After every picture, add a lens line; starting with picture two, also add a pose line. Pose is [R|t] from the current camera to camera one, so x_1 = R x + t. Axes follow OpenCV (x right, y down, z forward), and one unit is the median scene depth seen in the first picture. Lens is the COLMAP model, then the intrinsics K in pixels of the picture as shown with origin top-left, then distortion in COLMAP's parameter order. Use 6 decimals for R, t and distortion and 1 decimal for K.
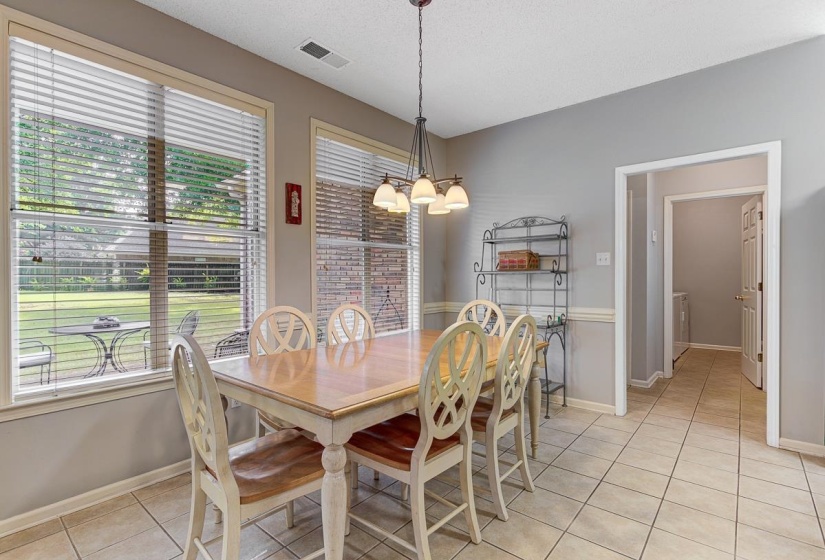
lens RADIAL K [[402.6, 0, 412.5], [0, 402.6, 280.0], [0, 0, 1]] dist [0.000349, 0.000192]
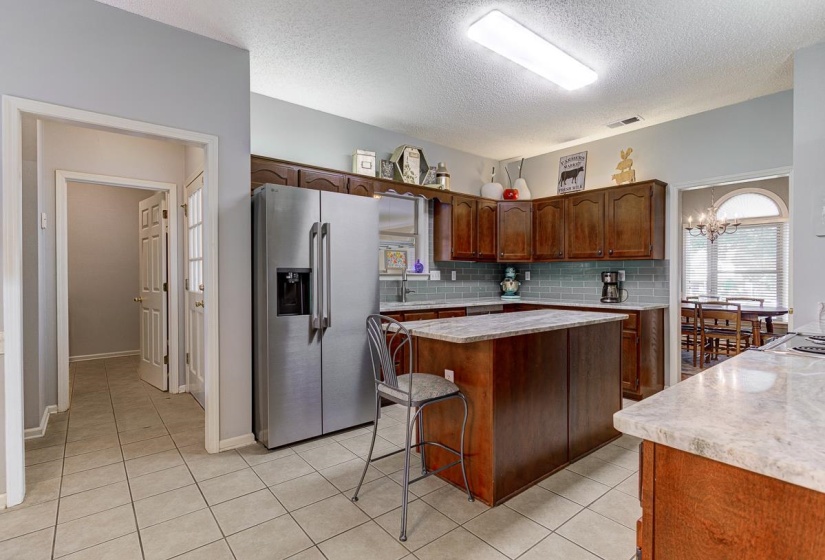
lens RADIAL K [[416.9, 0, 443.7], [0, 416.9, 279.7], [0, 0, 1]] dist [-0.000532, -0.000226]
pose [[0.212724, -0.009538, 0.977066, 0.029639], [0.011275, 0.999910, 0.007306, -0.001456], [-0.977047, 0.009462, 0.212812, 0.171703]]
